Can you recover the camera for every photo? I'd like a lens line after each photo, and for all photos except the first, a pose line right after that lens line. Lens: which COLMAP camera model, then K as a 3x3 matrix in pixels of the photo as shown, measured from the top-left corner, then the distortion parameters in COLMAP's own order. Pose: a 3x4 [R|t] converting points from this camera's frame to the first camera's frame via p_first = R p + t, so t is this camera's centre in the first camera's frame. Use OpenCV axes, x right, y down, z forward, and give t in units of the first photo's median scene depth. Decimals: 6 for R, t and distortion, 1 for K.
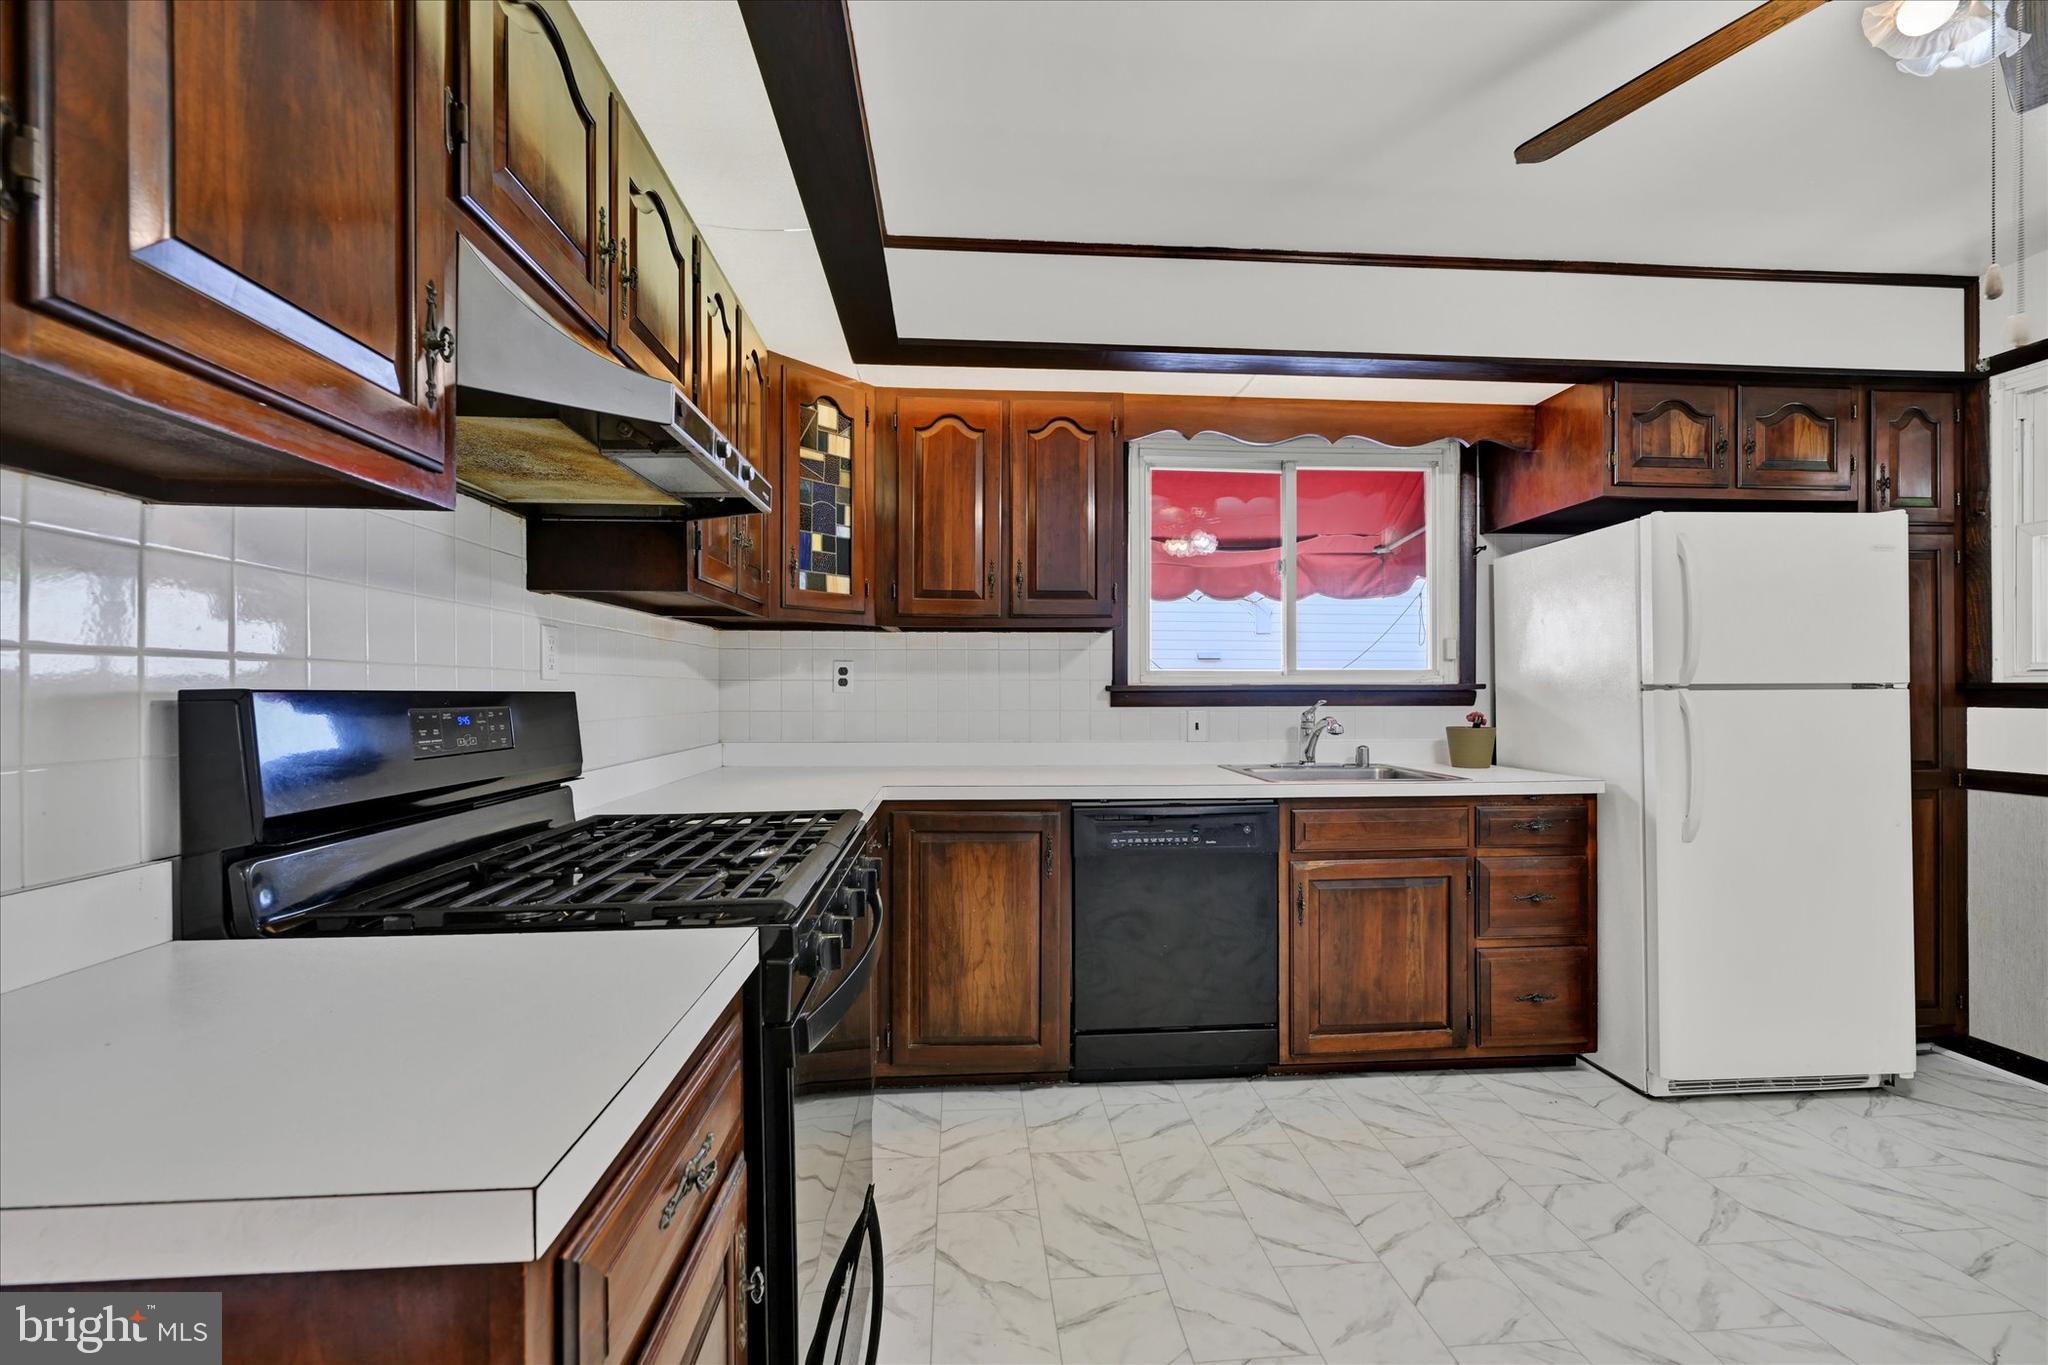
lens RADIAL K [[833.8, 0, 1016.8], [0, 833.8, 692.6], [0, 0, 1]] dist [-0.000422, 0.000052]
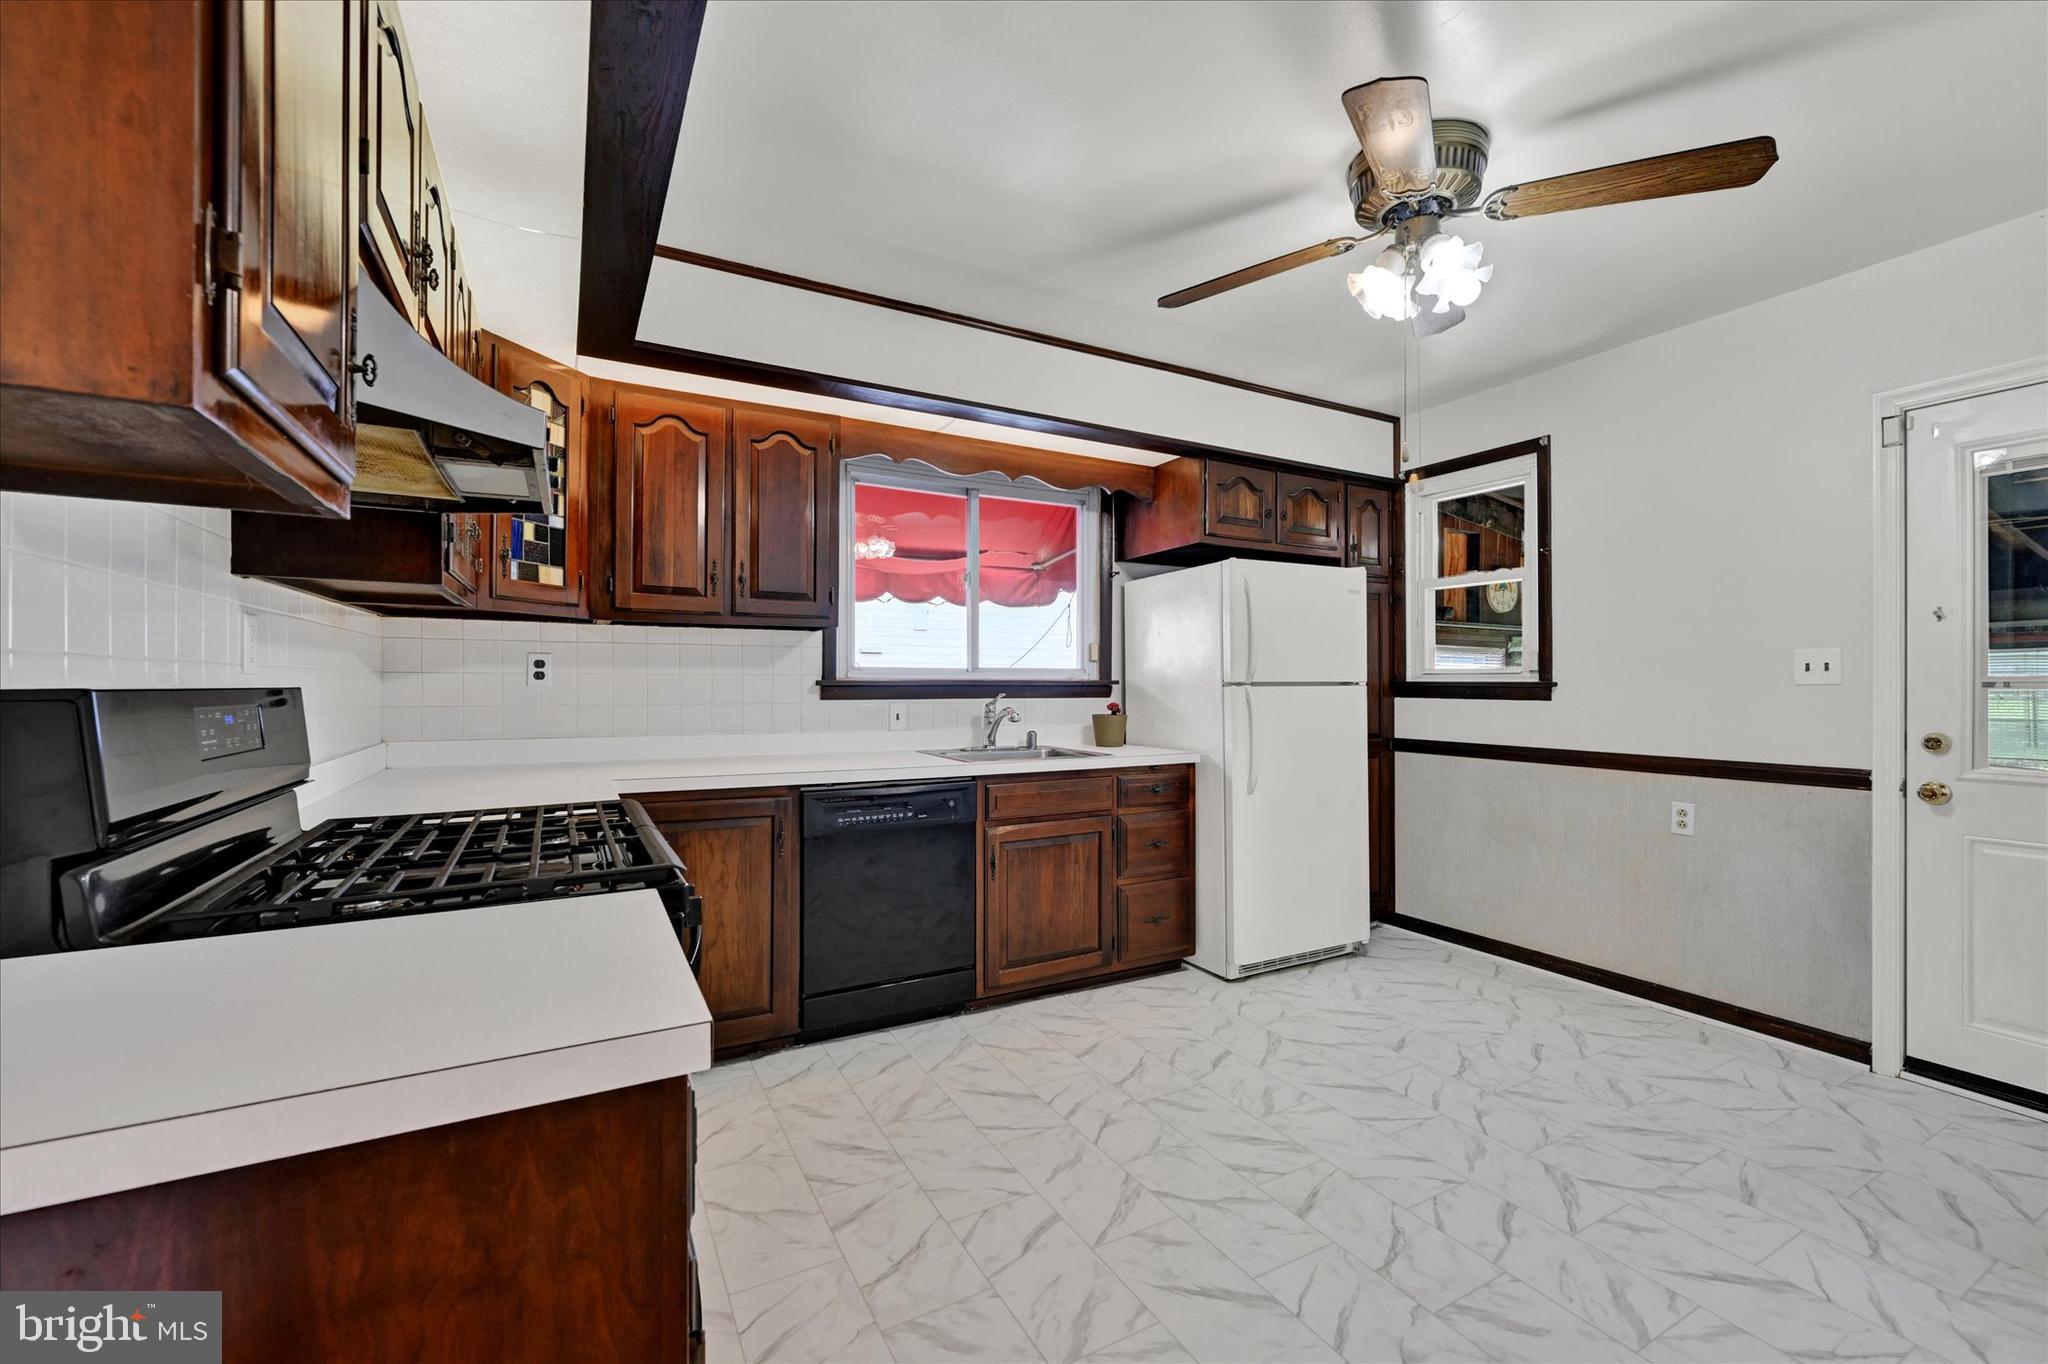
lens RADIAL K [[833.8, 0, 1013.9], [0, 833.8, 680.7], [0, 0, 1]] dist [-0.000422, 0.000052]
pose [[0.912454, 0.004282, 0.409158, -0.125331], [-0.002592, 0.999986, -0.004686, -0.004098], [-0.409172, 0.003215, 0.912452, -0.112084]]
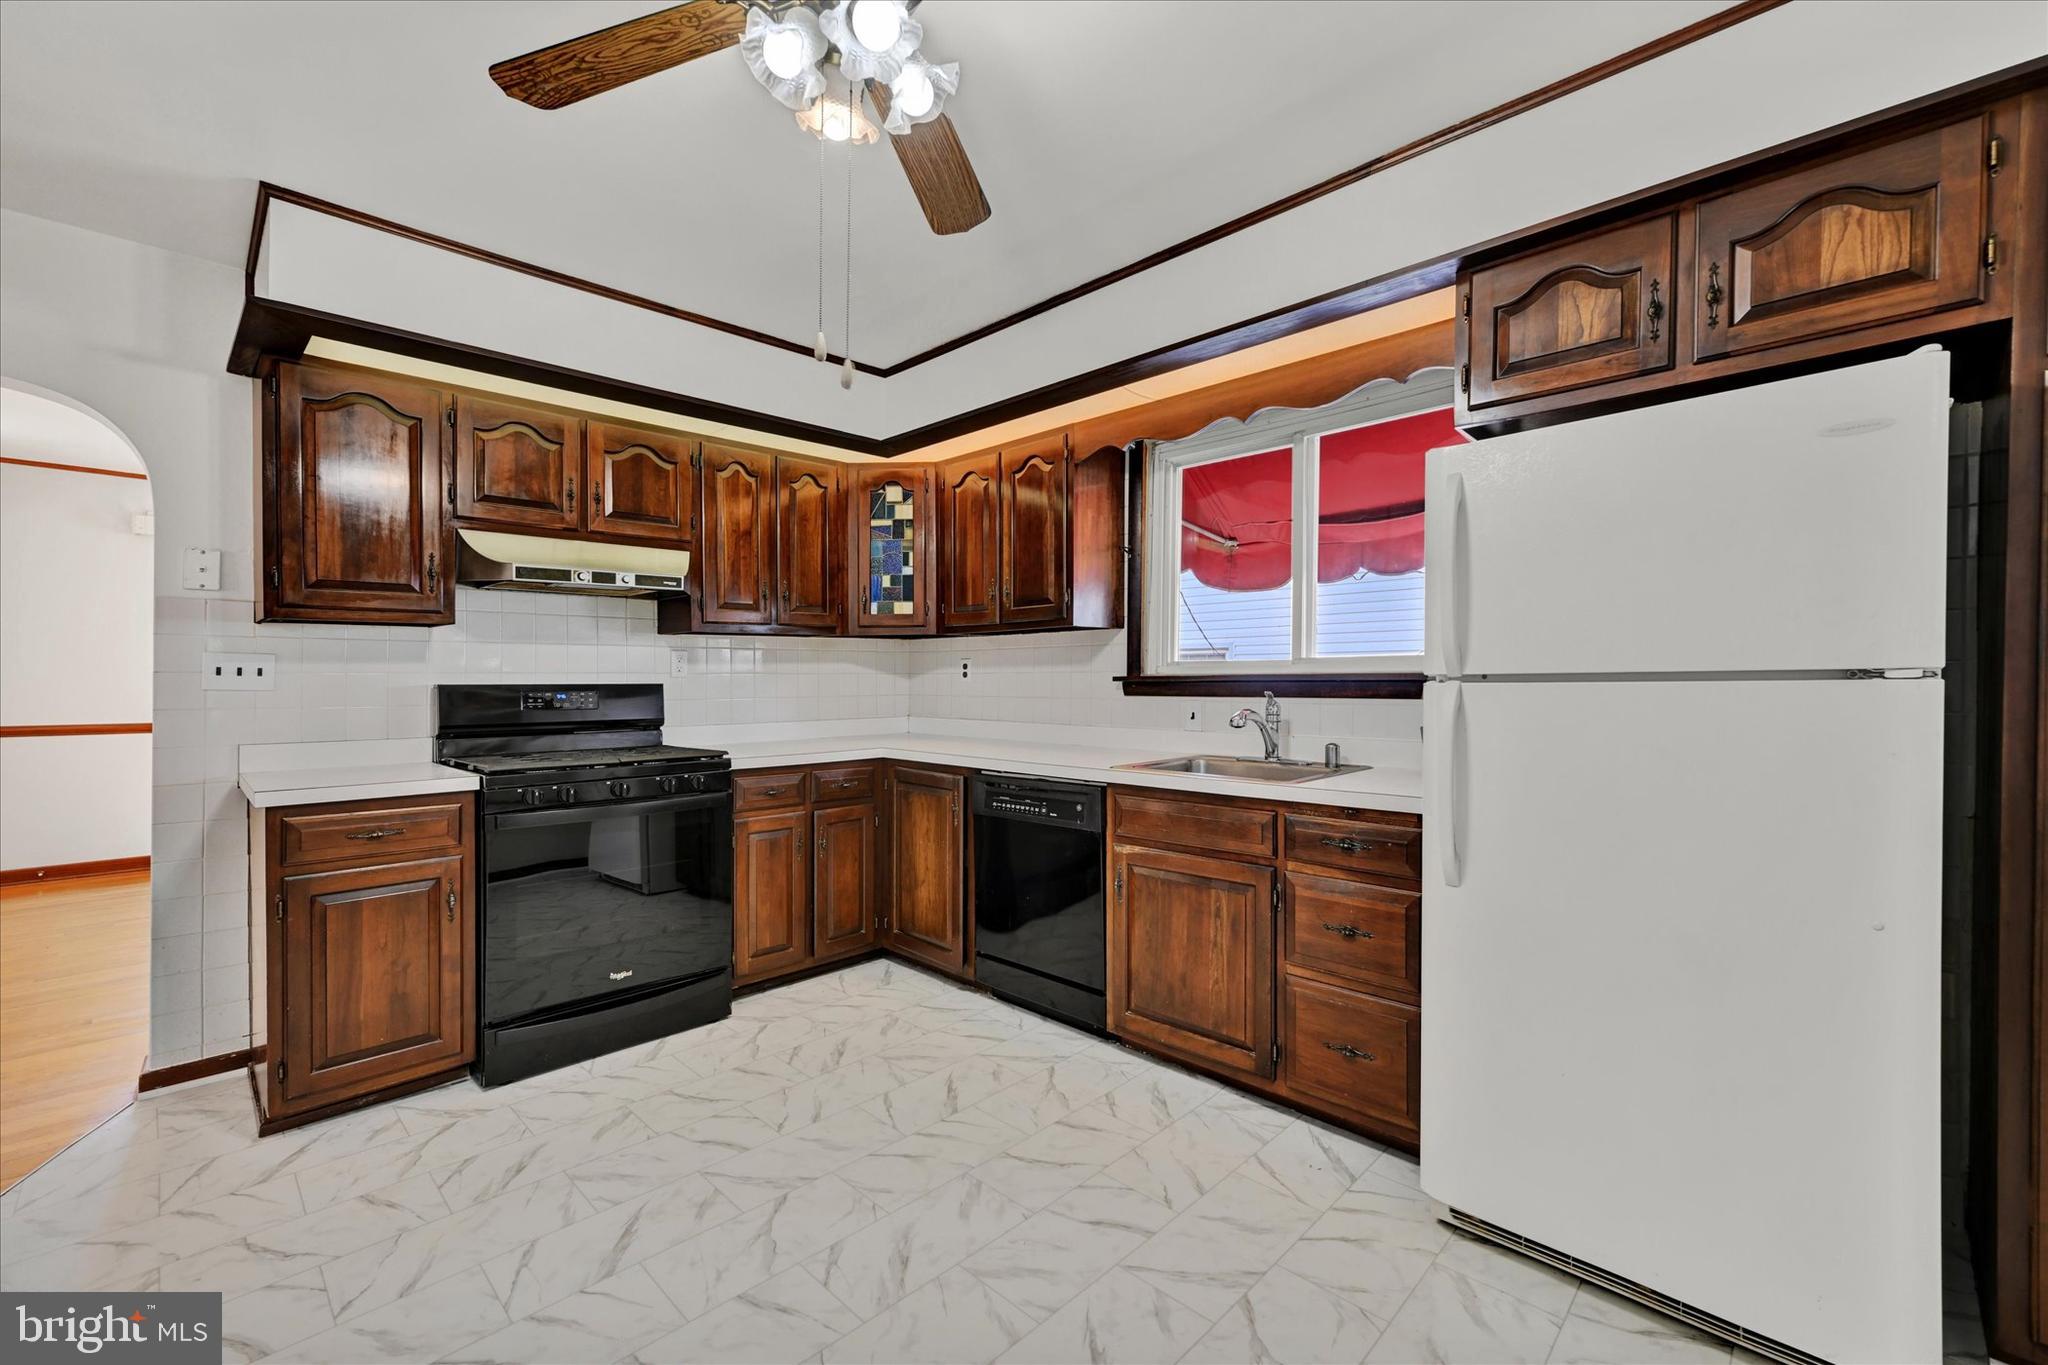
lens RADIAL K [[833.8, 0, 995.9], [0, 833.8, 667.5], [0, 0, 1]] dist [-0.000422, 0.000052]
pose [[0.655132, -0.012023, -0.755419, 1.027851], [0.004441, 0.999917, -0.012063, -0.008786], [0.755502, 0.004548, 0.655131, 0.186024]]
